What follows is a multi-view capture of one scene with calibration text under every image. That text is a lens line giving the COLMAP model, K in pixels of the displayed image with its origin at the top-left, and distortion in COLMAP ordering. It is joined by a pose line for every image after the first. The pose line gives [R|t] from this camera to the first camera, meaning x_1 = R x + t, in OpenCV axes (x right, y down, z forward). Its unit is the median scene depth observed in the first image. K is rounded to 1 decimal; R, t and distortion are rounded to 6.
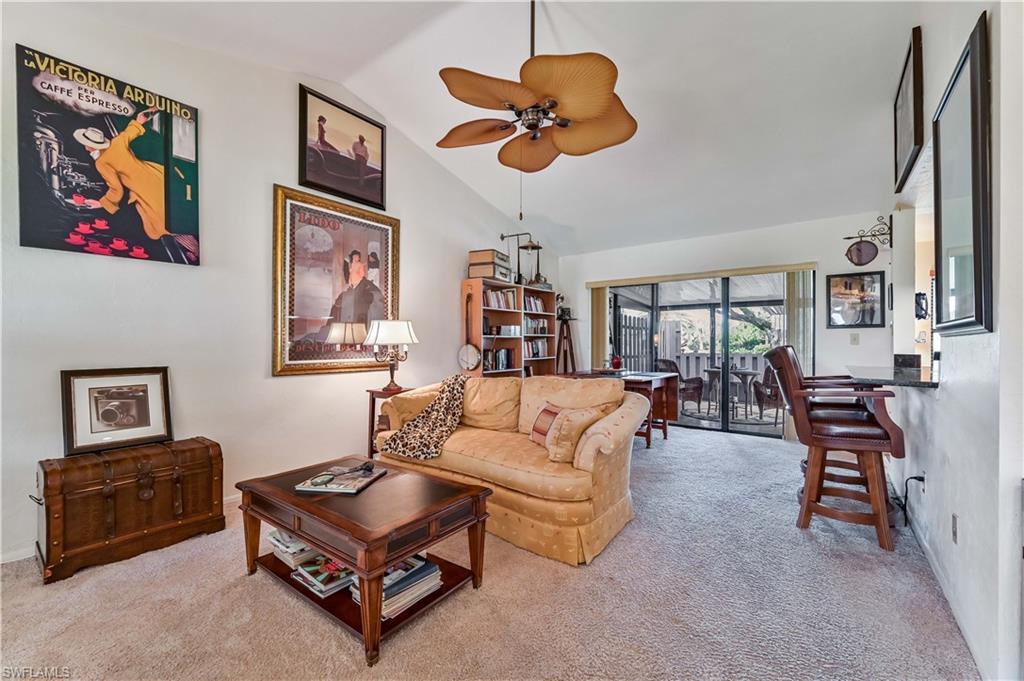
lens RADIAL K [[414.4, 0, 511.1], [0, 414.4, 343.0], [0, 0, 1]] dist [-0.006571, 0.000186]
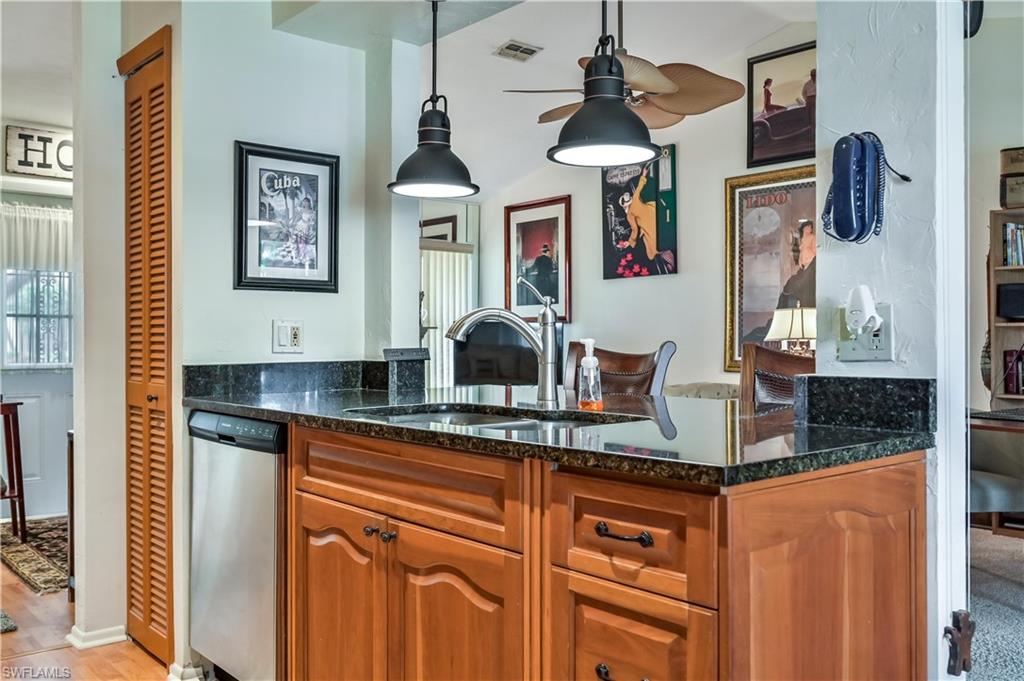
lens RADIAL K [[891.9, 0, 513.2], [0, 891.9, 343.6], [0, 0, 1]] dist [-0.006348, 0.019821]
pose [[-0.207574, 0.003890, -0.978212, 1.431639], [-0.000778, 0.999991, 0.004142, 0.003700], [0.978219, 0.001621, -0.207569, 0.825192]]
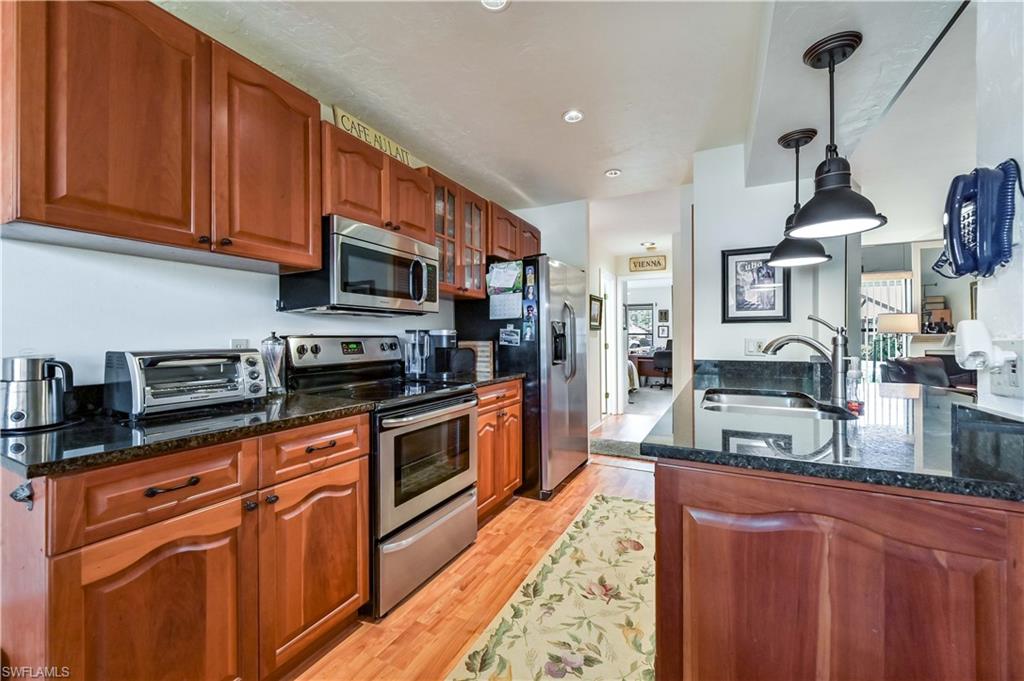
lens RADIAL K [[404.9, 0, 509.4], [0, 404.9, 338.3], [0, 0, 1]] dist [-0.002325, 0.000269]
pose [[-0.985947, -0.001375, -0.167053, 1.199356], [-0.001660, 0.999997, 0.001566, -0.015592], [0.167050, 0.001821, -0.985947, 1.084641]]
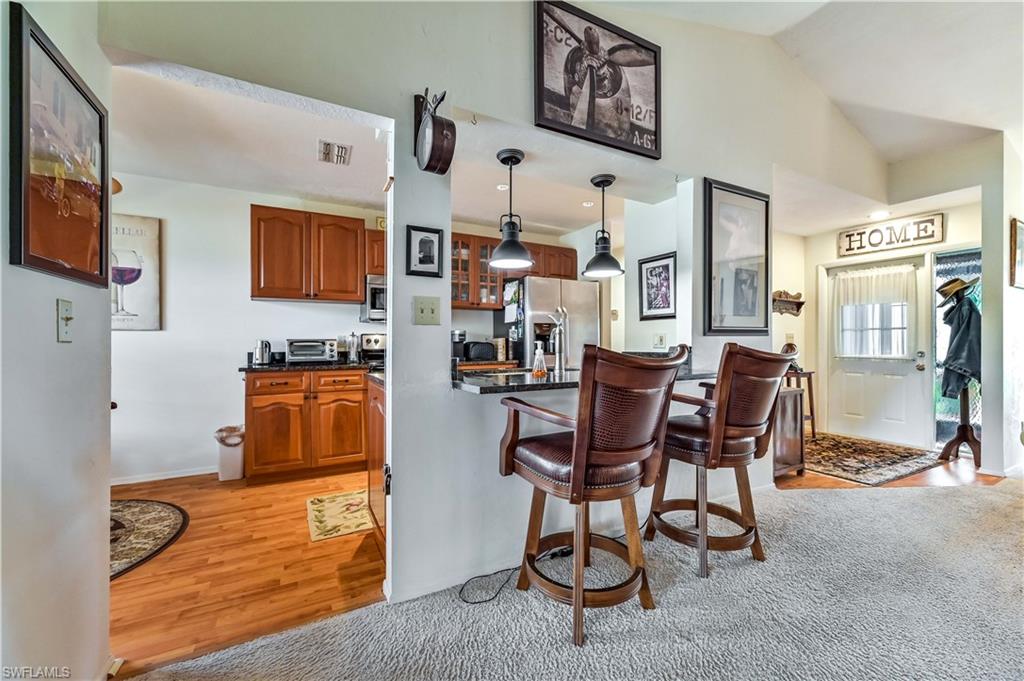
lens RADIAL K [[404.9, 0, 512.1], [0, 404.9, 343.0], [0, 0, 1]] dist [-0.002325, 0.000269]
pose [[-0.912229, -0.001194, 0.409678, 0.569271], [-0.000332, 0.999998, 0.002175, 0.004183], [-0.409680, 0.001848, -0.912228, 1.344964]]
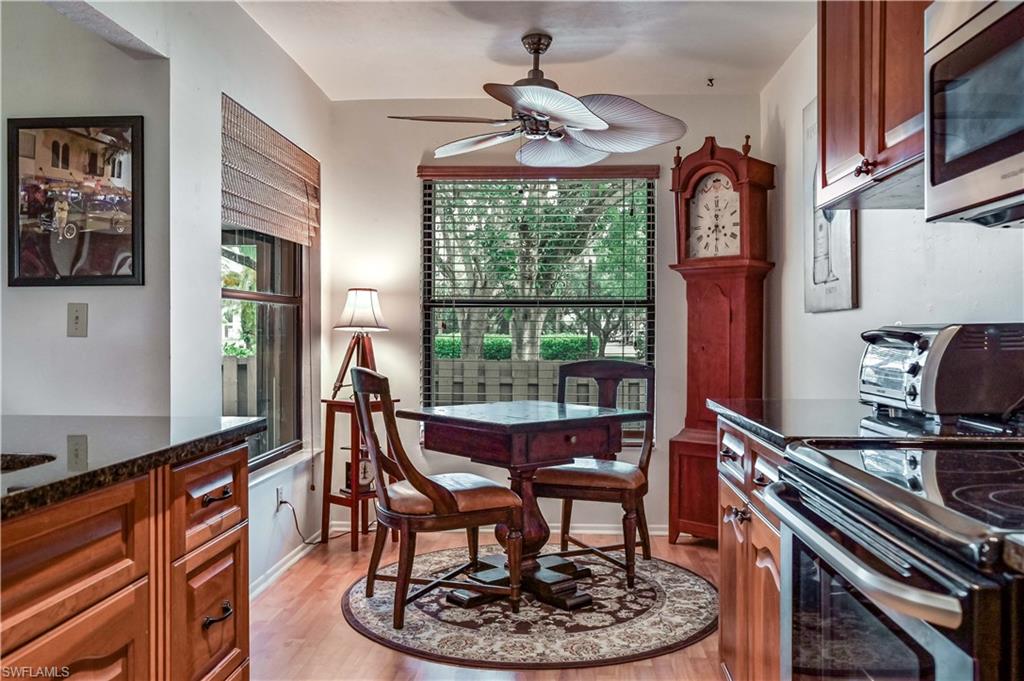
lens RADIAL K [[841.6, 0, 514.8], [0, 841.6, 330.5], [0, 0, 1]] dist [-0.004191, 0.006407]
pose [[0.827185, -0.001220, 0.561928, 0.898070], [0.002650, 0.999995, -0.001731, 0.001240], [-0.561924, 0.002921, 0.827184, 0.307157]]
